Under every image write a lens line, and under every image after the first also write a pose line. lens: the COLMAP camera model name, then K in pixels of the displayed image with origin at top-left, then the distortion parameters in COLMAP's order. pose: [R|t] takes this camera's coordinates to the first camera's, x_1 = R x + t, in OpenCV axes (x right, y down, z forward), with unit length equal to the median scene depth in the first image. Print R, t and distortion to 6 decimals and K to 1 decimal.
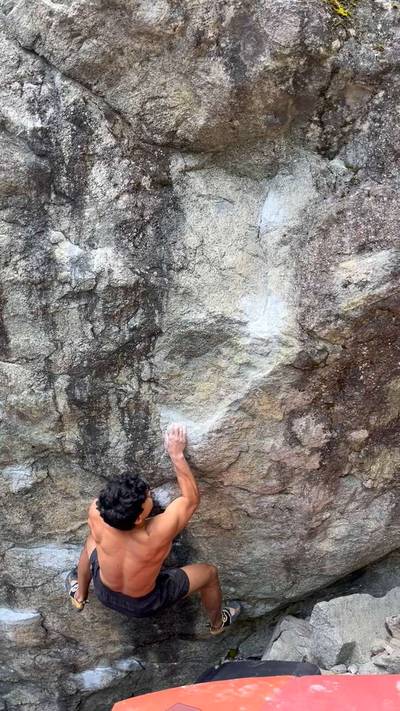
lens RADIAL K [[622.7, 0, 206.4], [0, 622.7, 357.3], [0, 0, 1]] dist [0.095889, -0.156226]
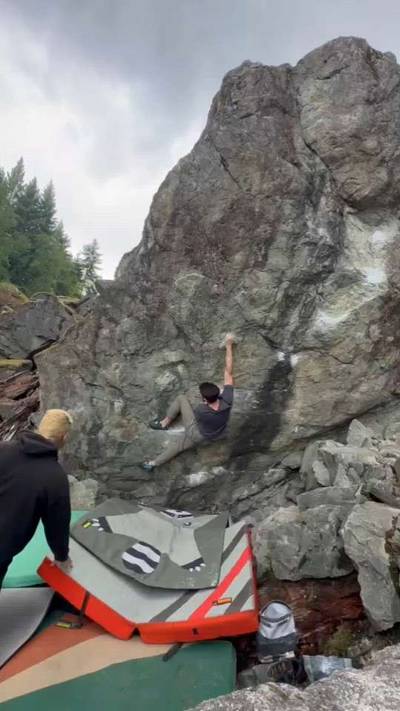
lens RADIAL K [[320.1, 0, 201.0], [0, 320.1, 354.8], [0, 0, 1]] dist [-0.001606, 0.000066]
pose [[0.947973, 0.197353, 0.249799, -0.774281], [-0.146094, 0.966847, -0.209436, 0.577953], [-0.282851, 0.162045, 0.945377, 0.077292]]
